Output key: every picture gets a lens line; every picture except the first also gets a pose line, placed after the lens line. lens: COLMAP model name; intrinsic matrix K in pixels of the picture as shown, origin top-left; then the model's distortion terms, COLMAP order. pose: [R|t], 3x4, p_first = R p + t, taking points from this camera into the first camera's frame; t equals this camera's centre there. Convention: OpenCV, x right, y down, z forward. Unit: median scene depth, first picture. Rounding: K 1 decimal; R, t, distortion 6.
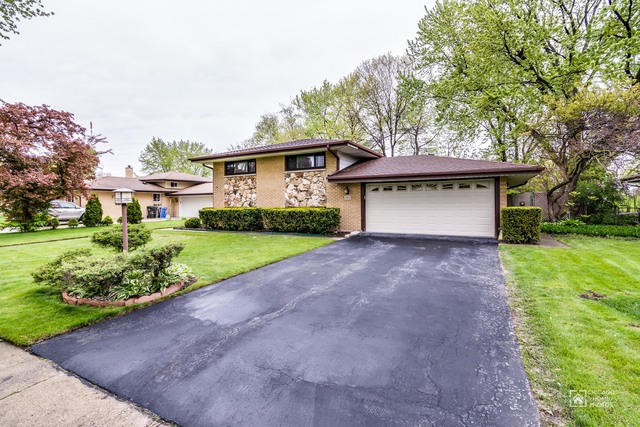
lens RADIAL K [[342.4, 0, 320.0], [0, 342.4, 213.5], [0, 0, 1]] dist [0.000891, 0.000070]
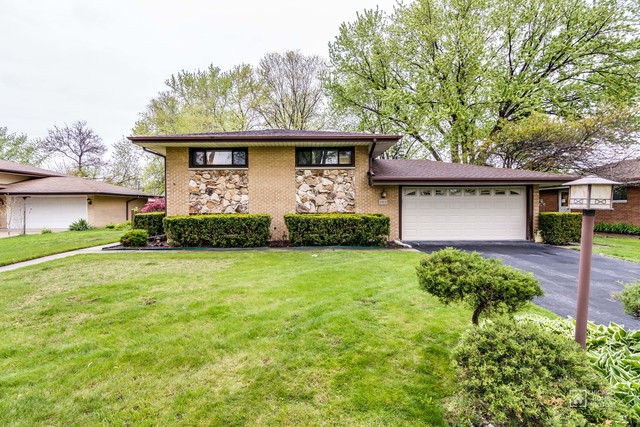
lens RADIAL K [[342.4, 0, 320.0], [0, 342.4, 213.5], [0, 0, 1]] dist [0.000891, 0.000070]
pose [[0.851345, -0.004891, 0.524584, -0.471700], [0.012802, 0.999852, -0.011455, -0.008472], [-0.524450, 0.016468, 0.851282, 0.317945]]
